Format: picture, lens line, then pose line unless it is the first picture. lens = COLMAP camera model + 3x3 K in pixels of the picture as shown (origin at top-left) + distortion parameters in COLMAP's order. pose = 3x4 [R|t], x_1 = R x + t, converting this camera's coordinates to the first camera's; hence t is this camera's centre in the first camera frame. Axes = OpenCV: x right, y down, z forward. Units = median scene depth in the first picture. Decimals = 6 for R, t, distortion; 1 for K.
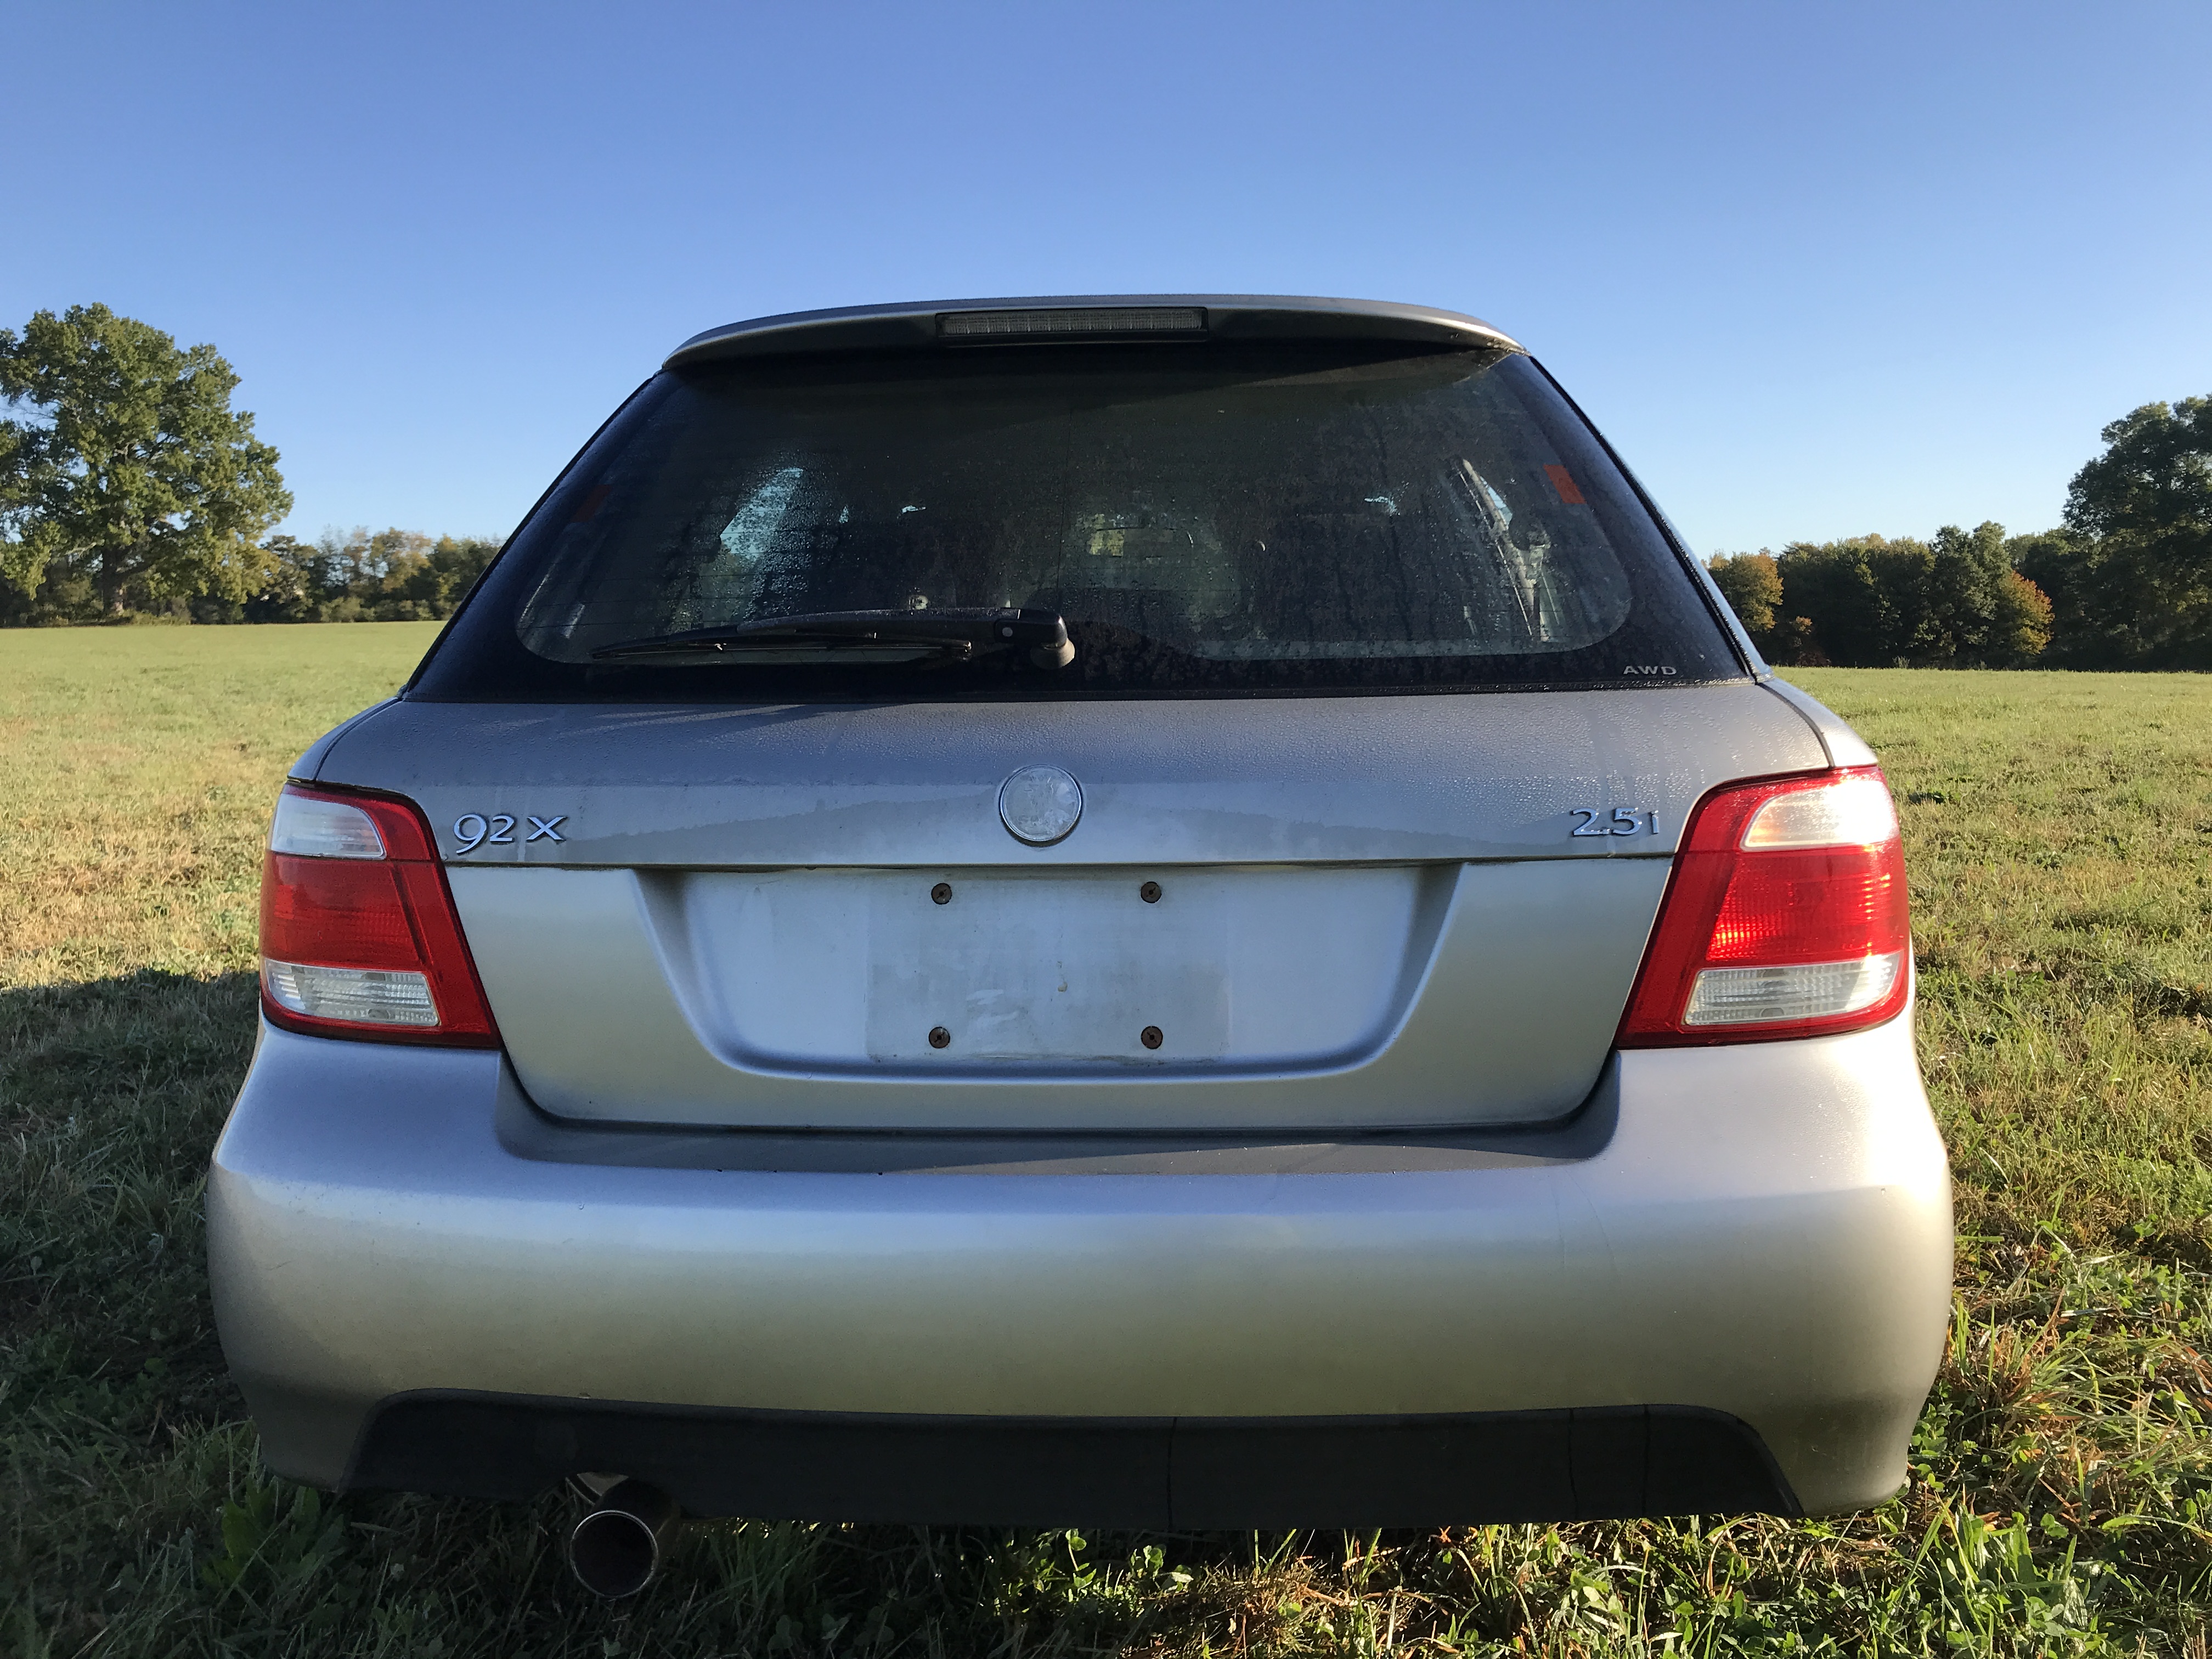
lens RADIAL K [[1827.9, 0, 1119.2], [0, 1827.9, 822.1], [0, 0, 1]] dist [0.028261, 0.003530]
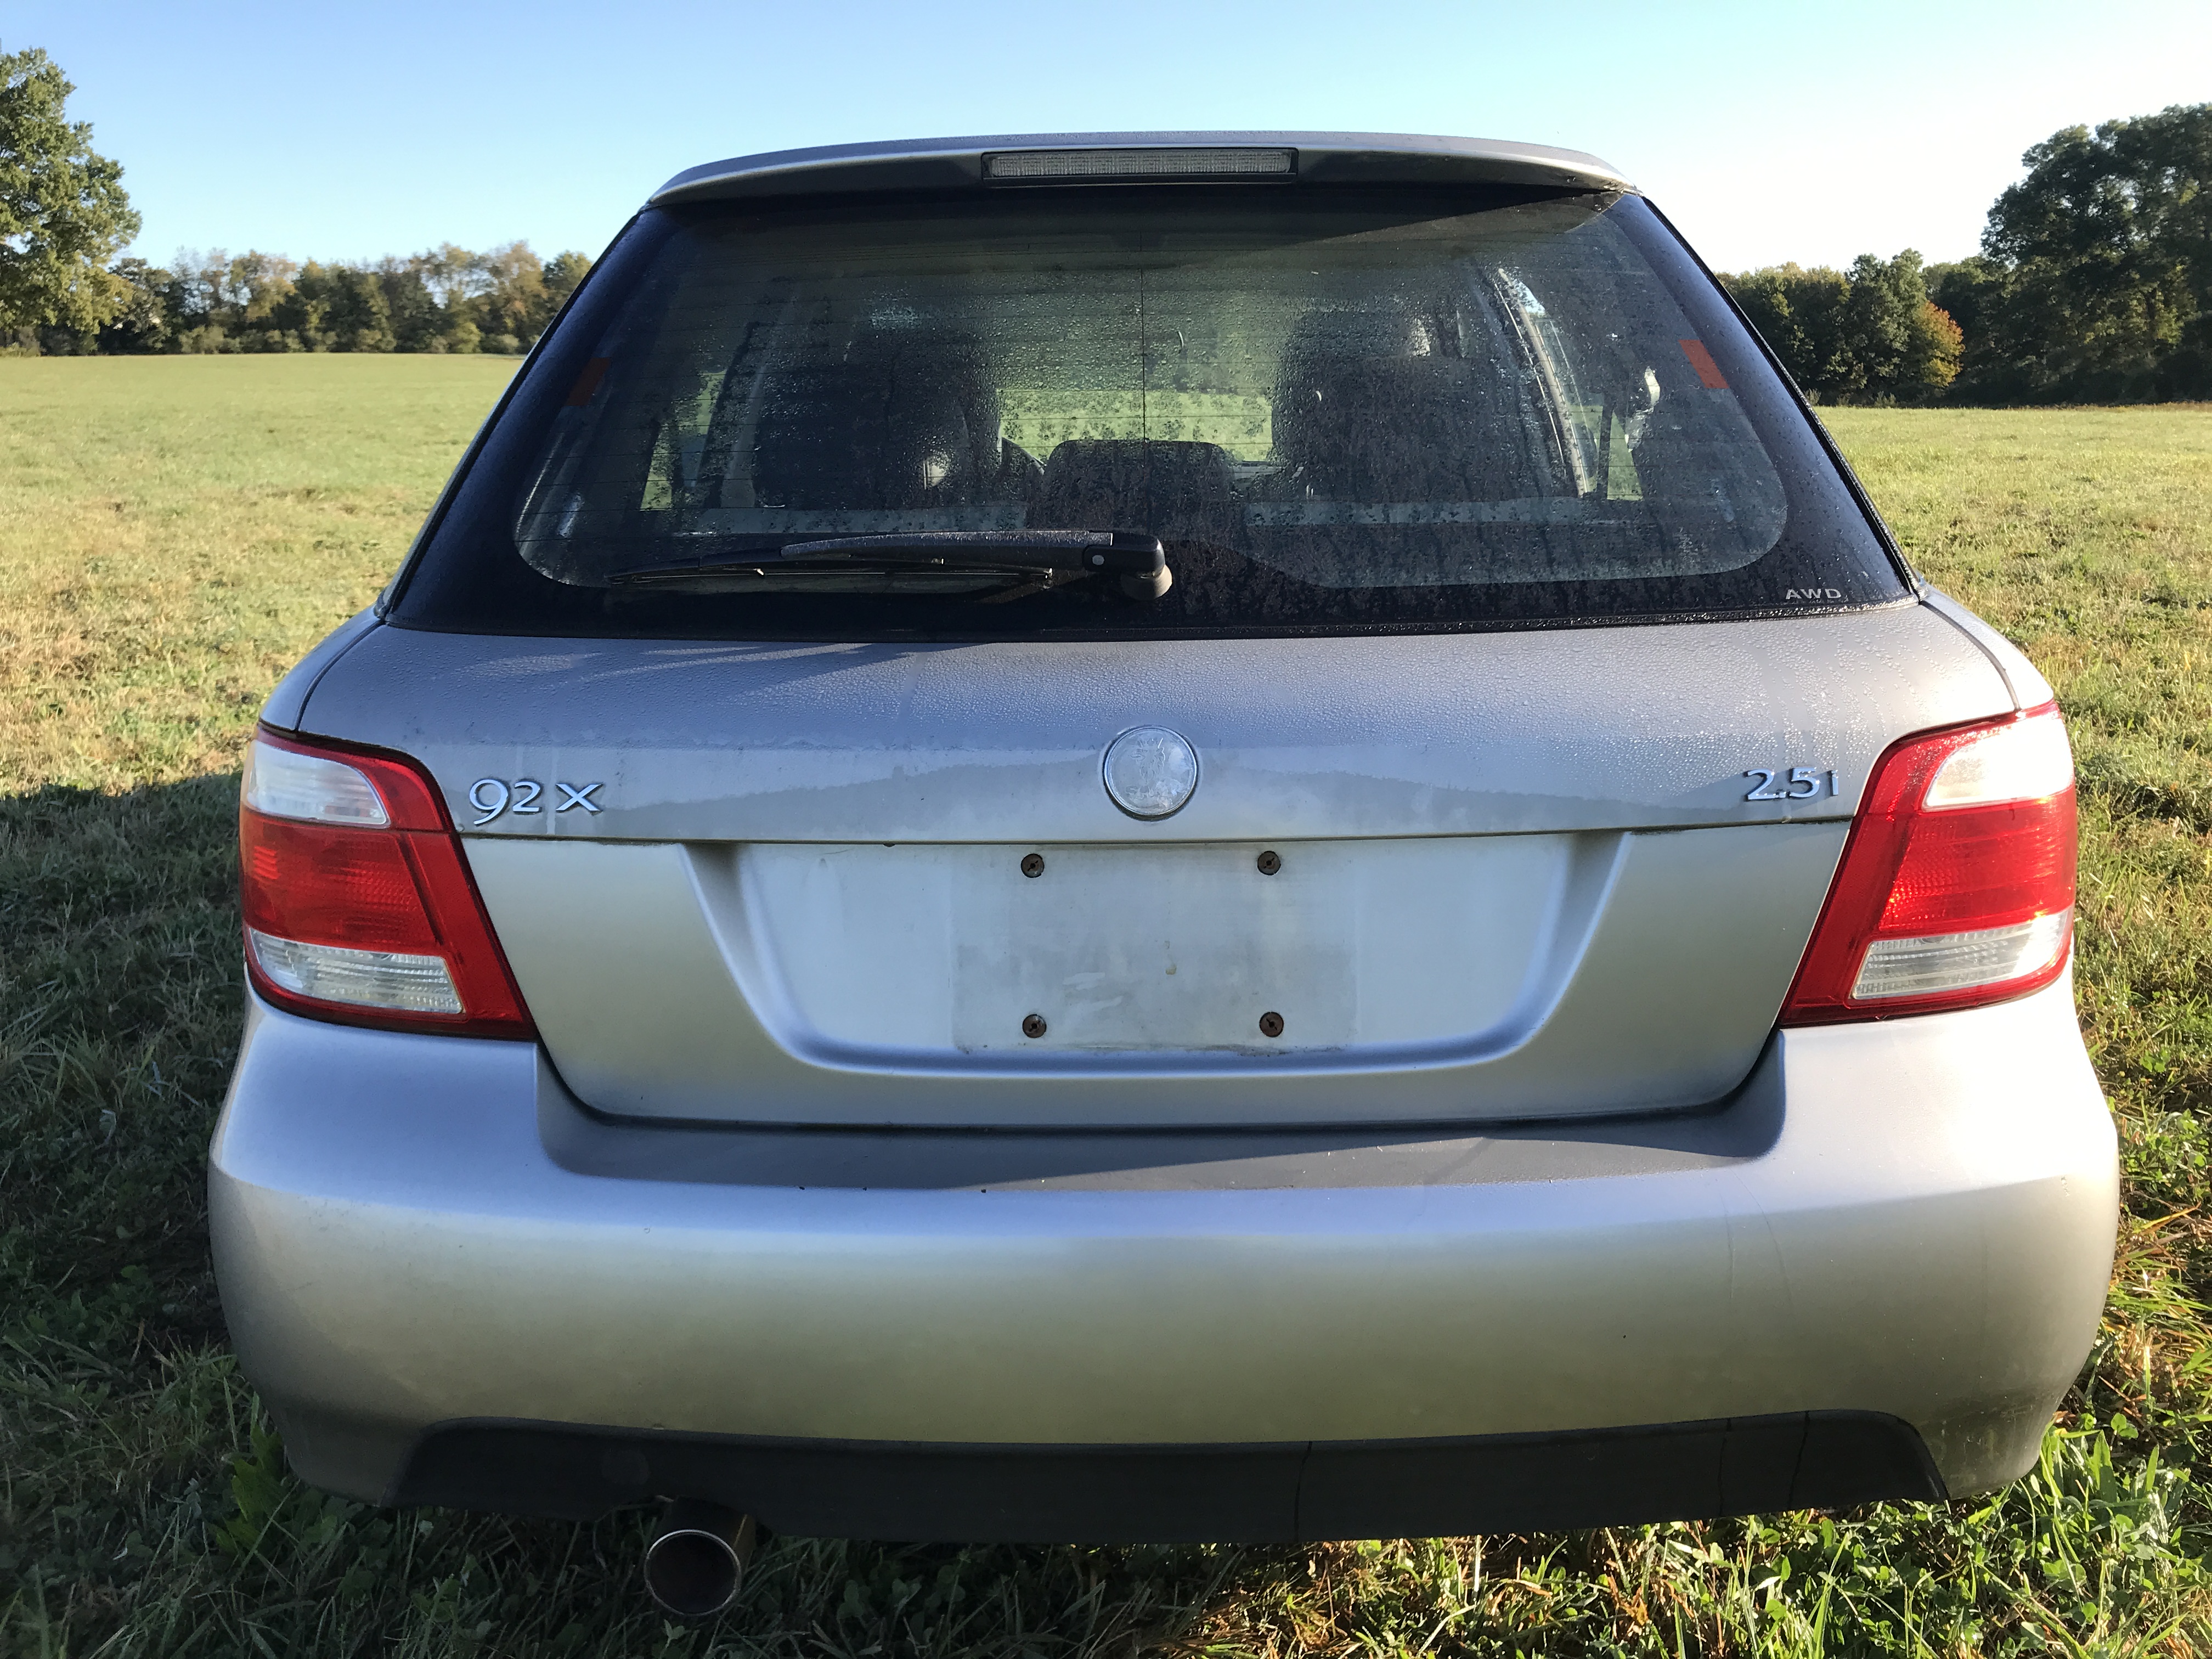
lens RADIAL K [[1827.9, 0, 1119.2], [0, 1827.9, 822.1], [0, 0, 1]] dist [0.028261, 0.003530]
pose [[0.998713, -0.011679, 0.049354, -0.081197], [0.004555, 0.989848, 0.142060, -0.088108], [-0.050512, -0.141652, 0.988627, 0.101609]]
